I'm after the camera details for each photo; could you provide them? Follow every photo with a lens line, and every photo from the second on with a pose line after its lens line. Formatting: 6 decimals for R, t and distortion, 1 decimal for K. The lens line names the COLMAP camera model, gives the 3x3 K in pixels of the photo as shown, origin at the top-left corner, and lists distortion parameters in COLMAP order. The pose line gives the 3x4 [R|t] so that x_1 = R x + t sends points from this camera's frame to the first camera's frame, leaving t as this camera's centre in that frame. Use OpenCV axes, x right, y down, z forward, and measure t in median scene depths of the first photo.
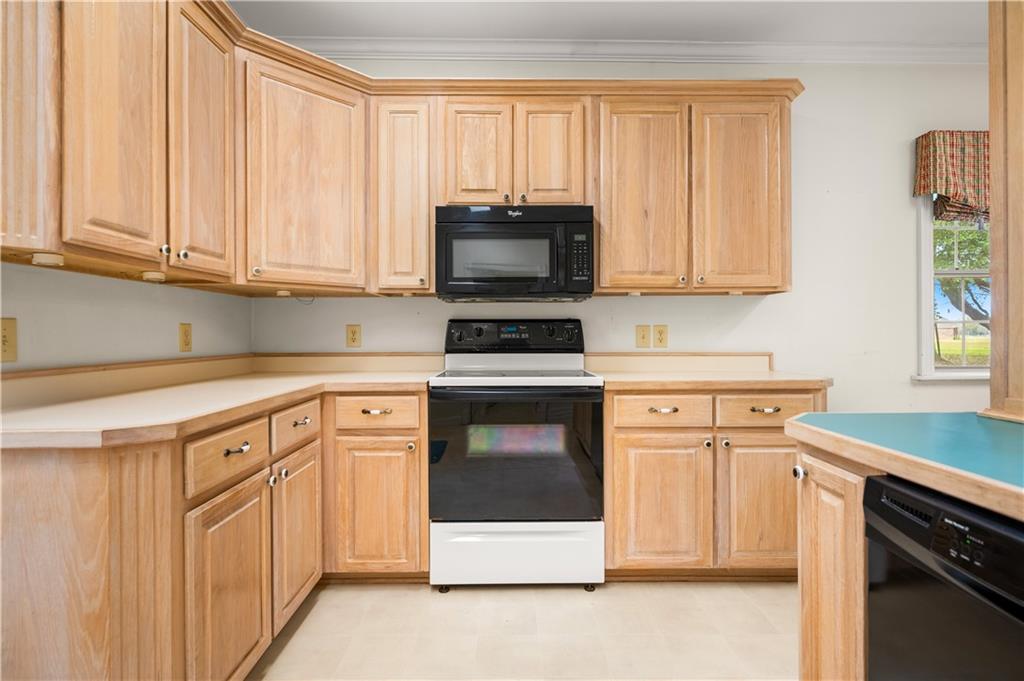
lens RADIAL K [[503.8, 0, 513.5], [0, 503.8, 335.1], [0, 0, 1]] dist [-0.000172, 0.000346]
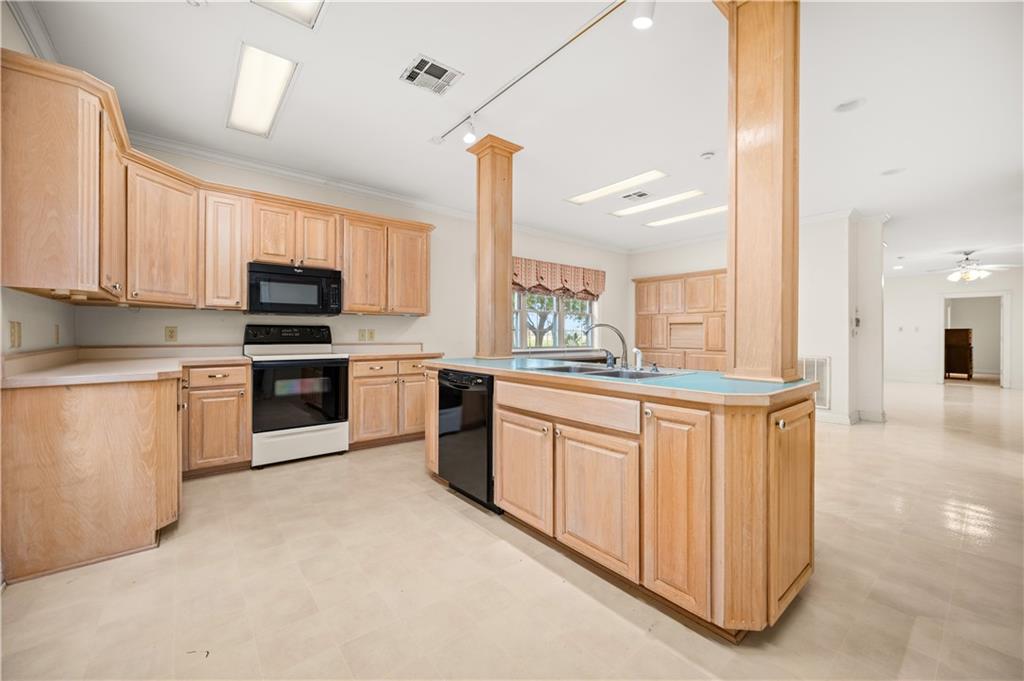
lens RADIAL K [[402.9, 0, 513.5], [0, 402.9, 335.1], [0, 0, 1]] dist [-0.001192, -0.000190]
pose [[0.778870, 0.005468, 0.627162, -0.333141], [-0.005038, 0.999984, -0.002462, 0.003831], [-0.627165, -0.001242, 0.778885, -0.736545]]
